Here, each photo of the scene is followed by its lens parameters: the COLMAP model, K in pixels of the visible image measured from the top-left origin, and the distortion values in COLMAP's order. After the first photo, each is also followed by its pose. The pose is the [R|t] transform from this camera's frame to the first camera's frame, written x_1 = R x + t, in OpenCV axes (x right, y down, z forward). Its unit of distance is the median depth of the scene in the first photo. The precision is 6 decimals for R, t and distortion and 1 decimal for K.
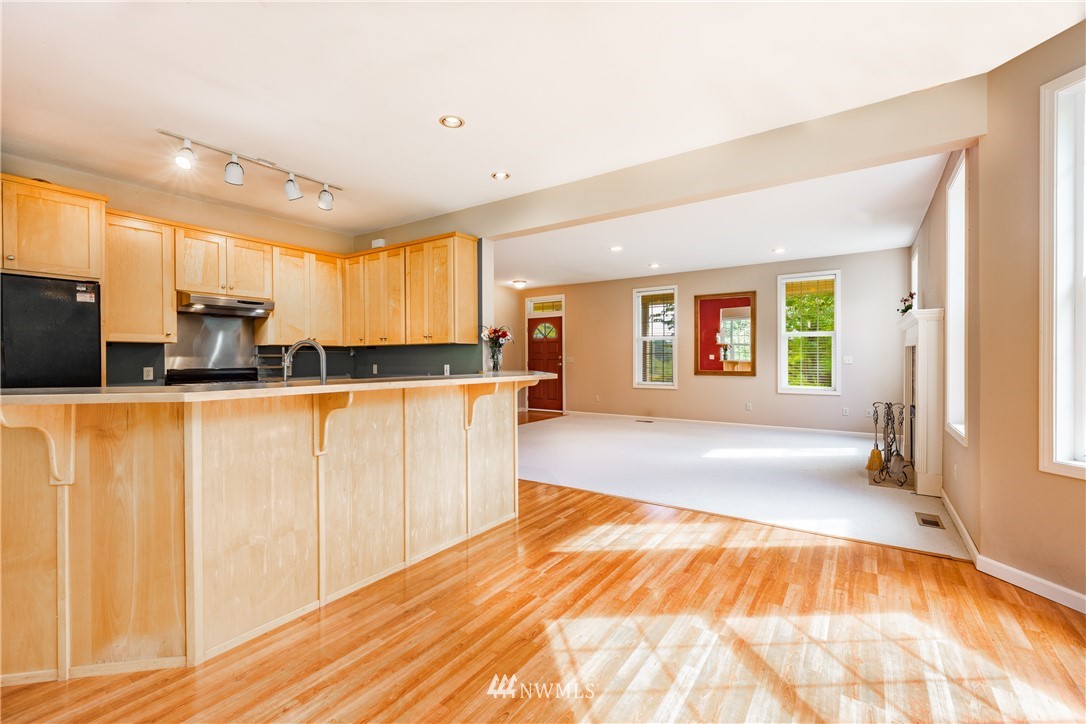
lens RADIAL K [[466.9, 0, 543.0], [0, 466.9, 362.0], [0, 0, 1]] dist [0.008050, -0.000179]
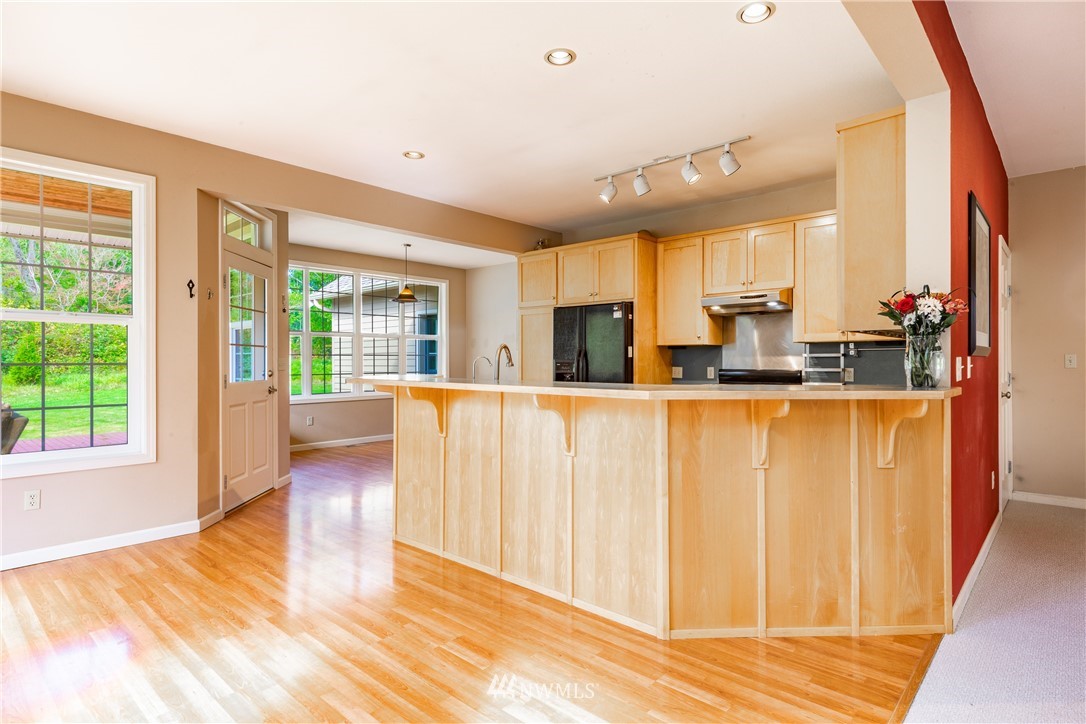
lens RADIAL K [[574.0, 0, 538.0], [0, 574.0, 361.0], [0, 0, 1]] dist [0.016717, -0.000803]
pose [[-0.143306, 0.005816, -0.989661, 0.457721], [-0.004166, 0.999970, 0.006480, -0.008136], [0.989670, 0.005051, -0.143277, 0.659321]]
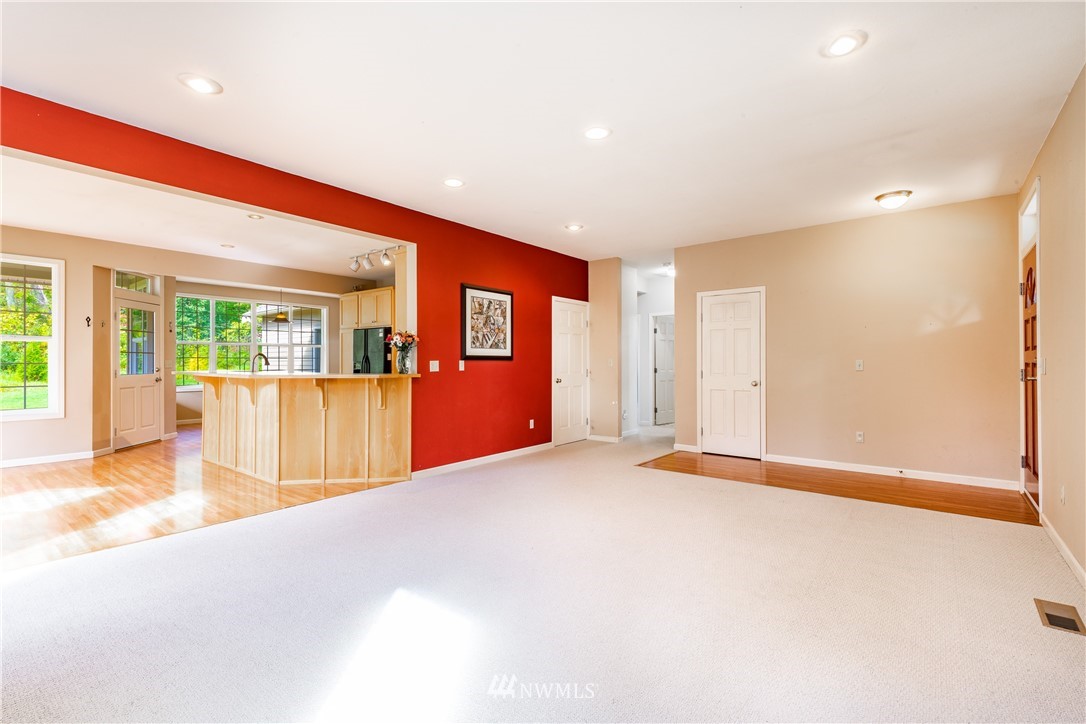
lens RADIAL K [[483.7, 0, 540.1], [0, 483.7, 361.2], [0, 0, 1]] dist [0.012150, -0.000904]
pose [[-0.073739, 0.004545, -0.997267, 0.854068], [-0.005656, 0.999972, 0.004975, -0.015512], [0.997262, 0.006007, -0.073711, 1.268139]]
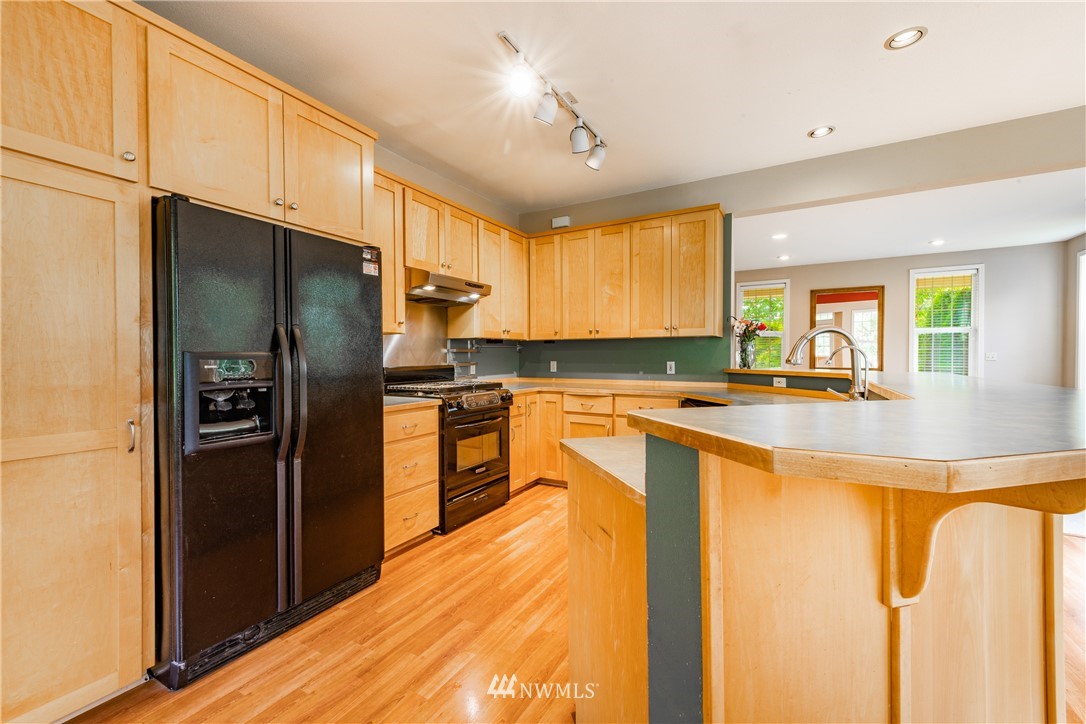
lens RADIAL K [[442.9, 0, 540.9], [0, 442.9, 361.1], [0, 0, 1]] dist [0.019141, -0.007509]
pose [[0.996521, 0.000365, 0.083345, -0.502710], [-0.000923, 0.999977, 0.006657, -0.000104], [-0.083340, -0.006710, 0.996499, 0.194567]]
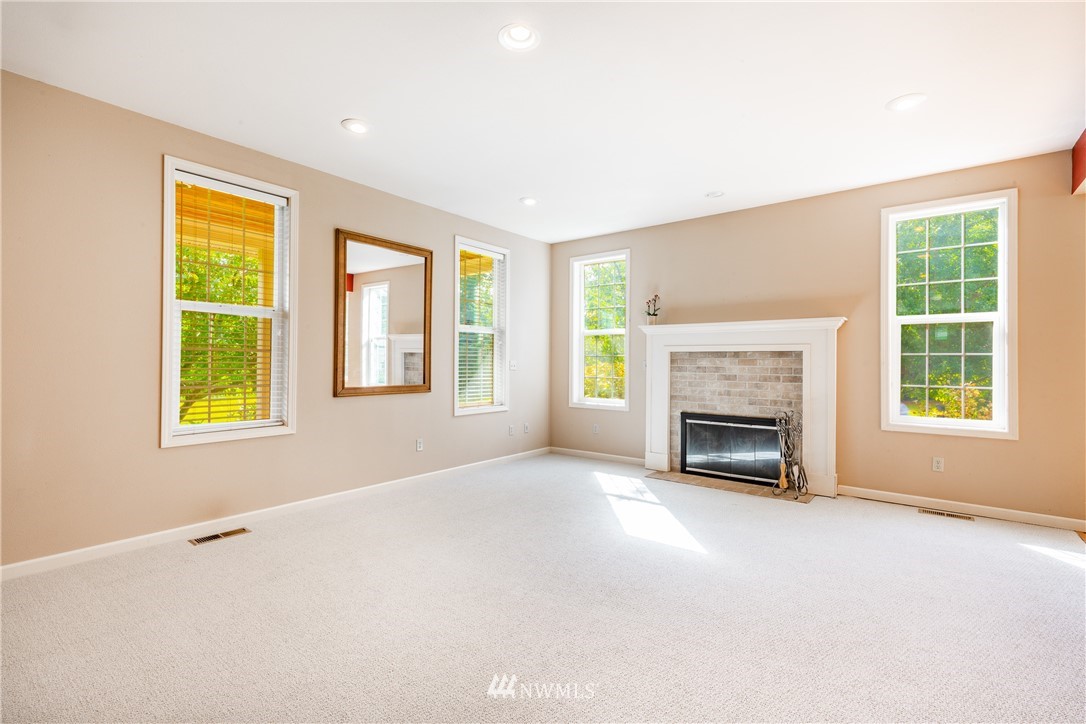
lens RADIAL K [[489.0, 0, 540.0], [0, 489.0, 358.0], [0, 0, 1]] dist [0.031416, 0.000014]
pose [[0.078911, 0.008550, 0.996845, -0.247146], [-0.000114, 0.999963, -0.008568, -0.011601], [-0.996882, 0.000562, 0.078909, 1.214035]]
